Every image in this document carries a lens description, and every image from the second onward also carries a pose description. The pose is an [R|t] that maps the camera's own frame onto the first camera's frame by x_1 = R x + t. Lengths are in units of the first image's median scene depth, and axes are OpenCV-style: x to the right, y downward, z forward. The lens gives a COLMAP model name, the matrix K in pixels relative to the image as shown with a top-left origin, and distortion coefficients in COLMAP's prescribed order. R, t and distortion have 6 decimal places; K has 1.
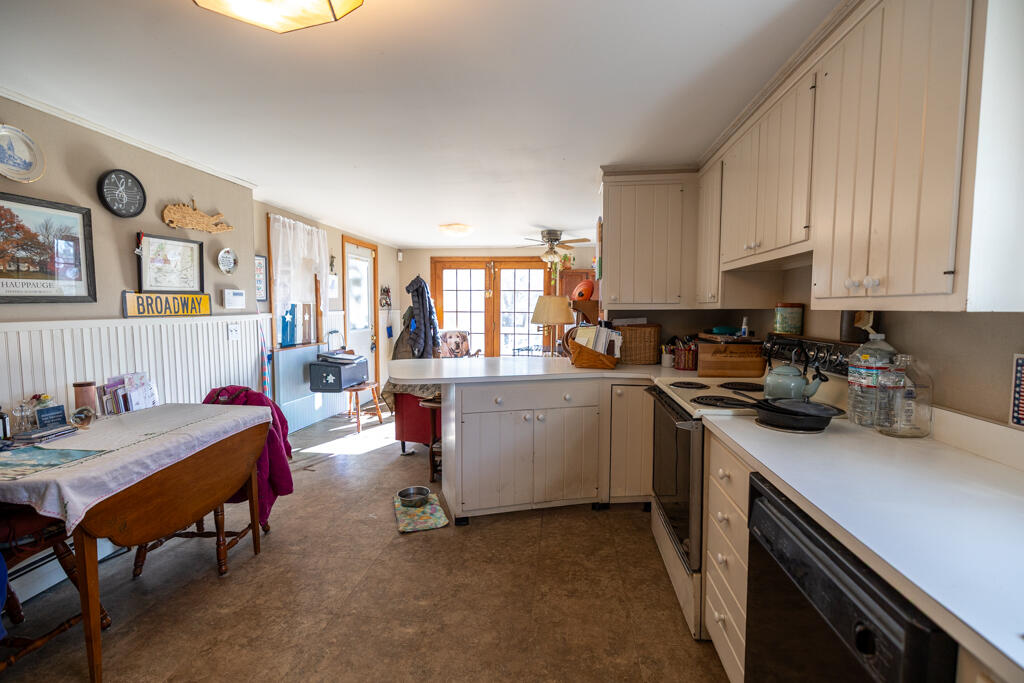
lens RADIAL K [[452.2, 0, 514.4], [0, 452.2, 340.0], [0, 0, 1]] dist [0.001592, 0.000235]
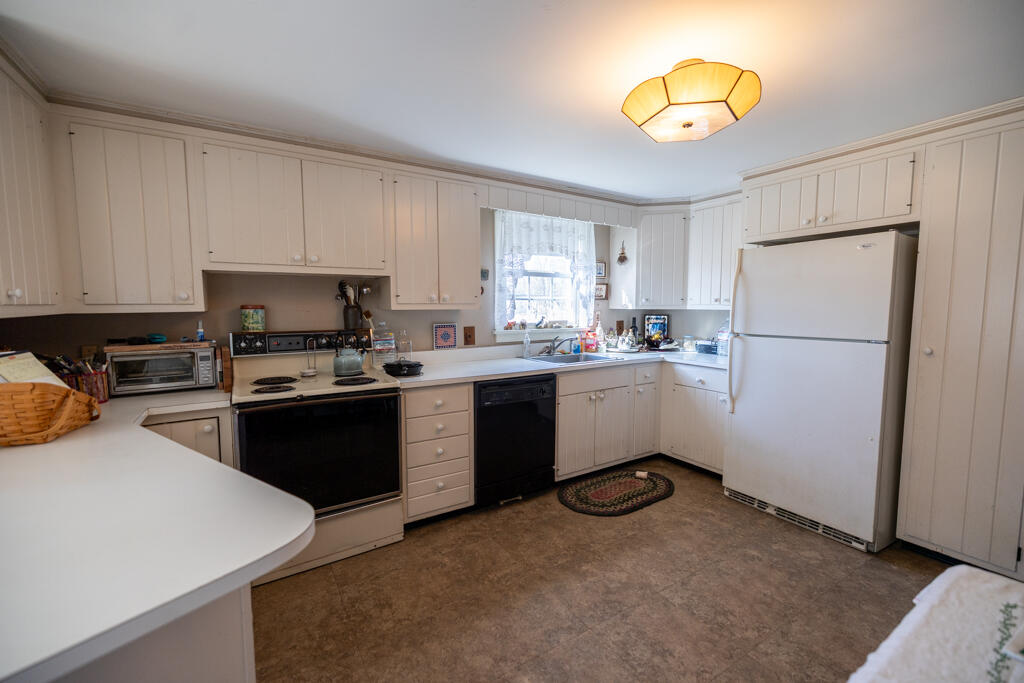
lens RADIAL K [[427.6, 0, 513.9], [0, 427.6, 339.7], [0, 0, 1]] dist [0.002627, 0.000394]
pose [[-0.627586, -0.062761, 0.776013, -0.337332], [0.059141, 0.990022, 0.127899, -0.048711], [-0.776298, 0.126161, -0.617613, 0.597213]]
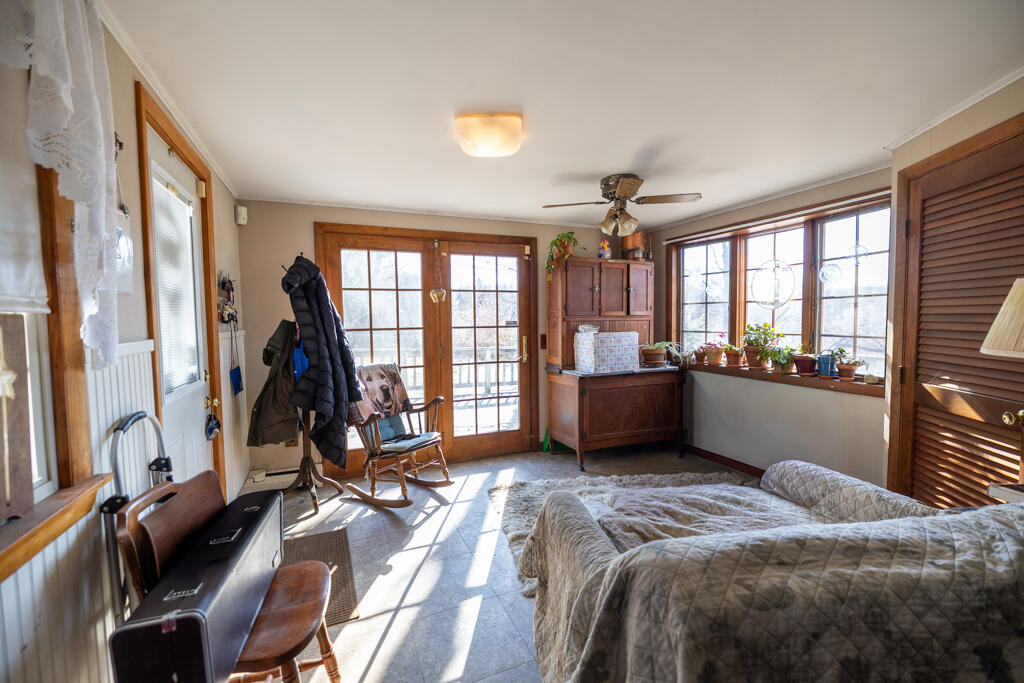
lens RADIAL K [[428.3, 0, 512.0], [0, 428.3, 341.5], [0, 0, 1]] dist [0.001349, 0.000490]
pose [[0.867716, -0.044168, 0.495094, -0.369522], [0.054564, 0.998489, -0.006553, -0.056450], [-0.494057, 0.032701, 0.868815, 0.756635]]
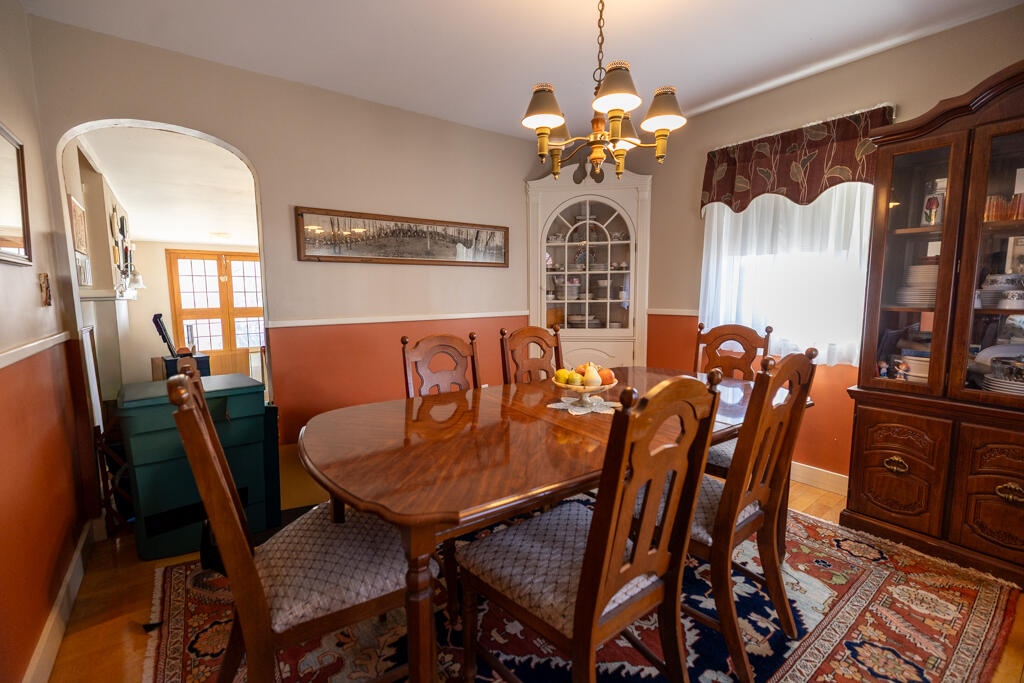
lens RADIAL K [[437.8, 0, 513.0], [0, 437.8, 330.5], [0, 0, 1]] dist [0.000381, 0.000164]
pose [[0.724766, -0.072410, 0.685180, -0.522530], [0.056059, 0.997362, 0.046104, 0.064019], [-0.686711, 0.004995, 0.726914, -0.859447]]
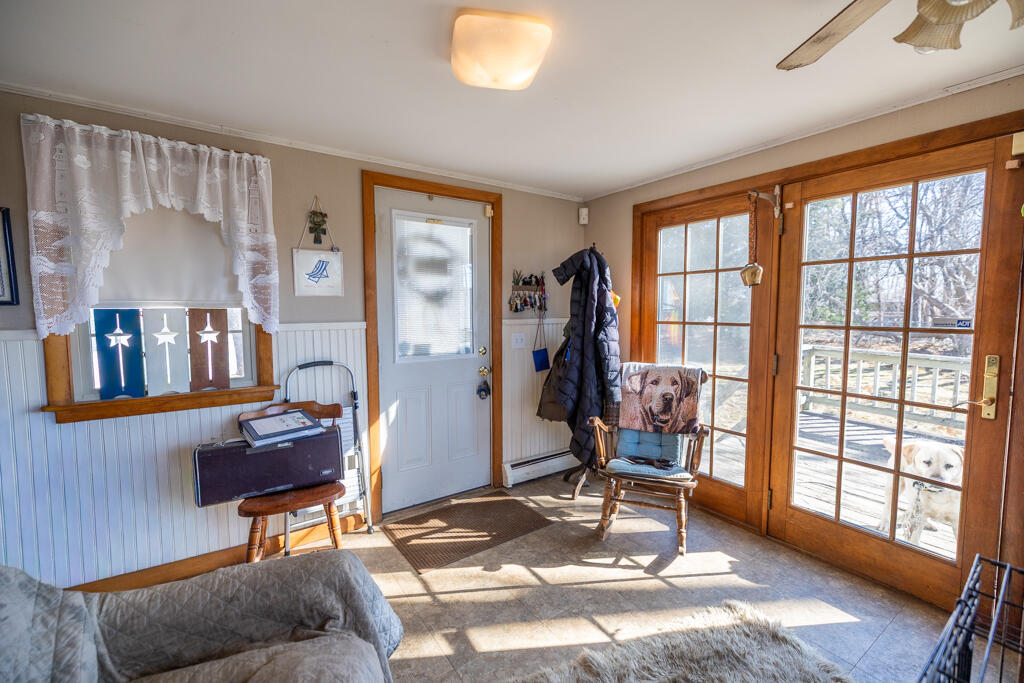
lens RADIAL K [[427.6, 0, 513.9], [0, 427.6, 339.7], [0, 0, 1]] dist [0.002627, 0.000394]
pose [[0.660940, 0.047558, -0.748930, 0.112316], [-0.048522, 0.998610, 0.020591, -0.074088], [0.748868, 0.022730, 0.662329, 0.963412]]
